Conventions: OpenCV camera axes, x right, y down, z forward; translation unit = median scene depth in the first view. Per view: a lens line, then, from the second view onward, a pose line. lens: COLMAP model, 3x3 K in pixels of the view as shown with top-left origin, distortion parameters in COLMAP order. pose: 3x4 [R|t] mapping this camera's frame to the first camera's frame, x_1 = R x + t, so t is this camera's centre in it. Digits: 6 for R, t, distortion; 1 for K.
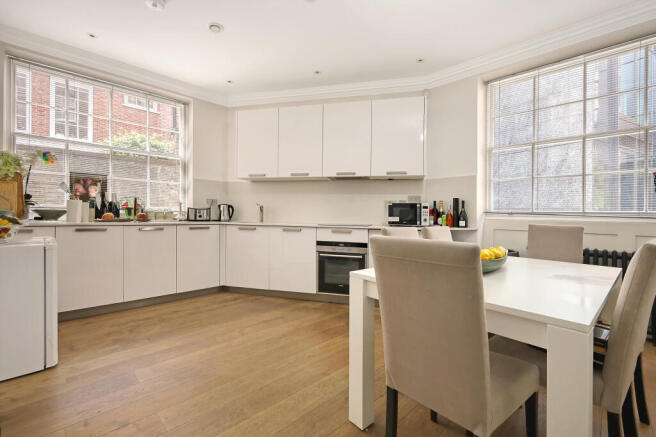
lens RADIAL K [[277.1, 0, 327.7], [0, 277.1, 220.2], [0, 0, 1]] dist [-0.003498, -0.000681]
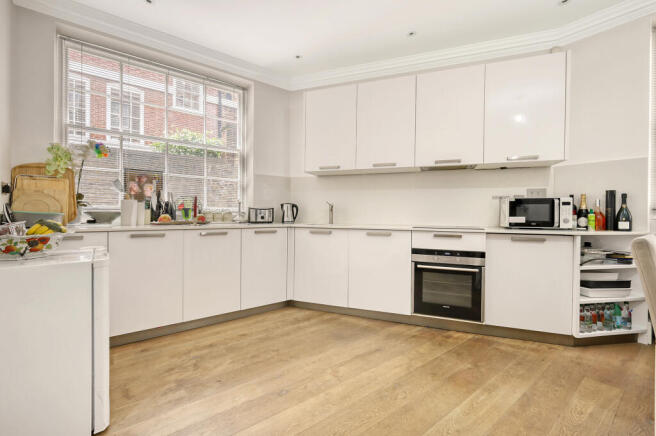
lens RADIAL K [[277.1, 0, 328.4], [0, 277.1, 216.7], [0, 0, 1]] dist [-0.003498, -0.000681]
pose [[0.993584, -0.007022, -0.112875, -0.189935], [0.005903, 0.999930, -0.010249, -0.007660], [0.112939, 0.009517, 0.993556, 0.200790]]
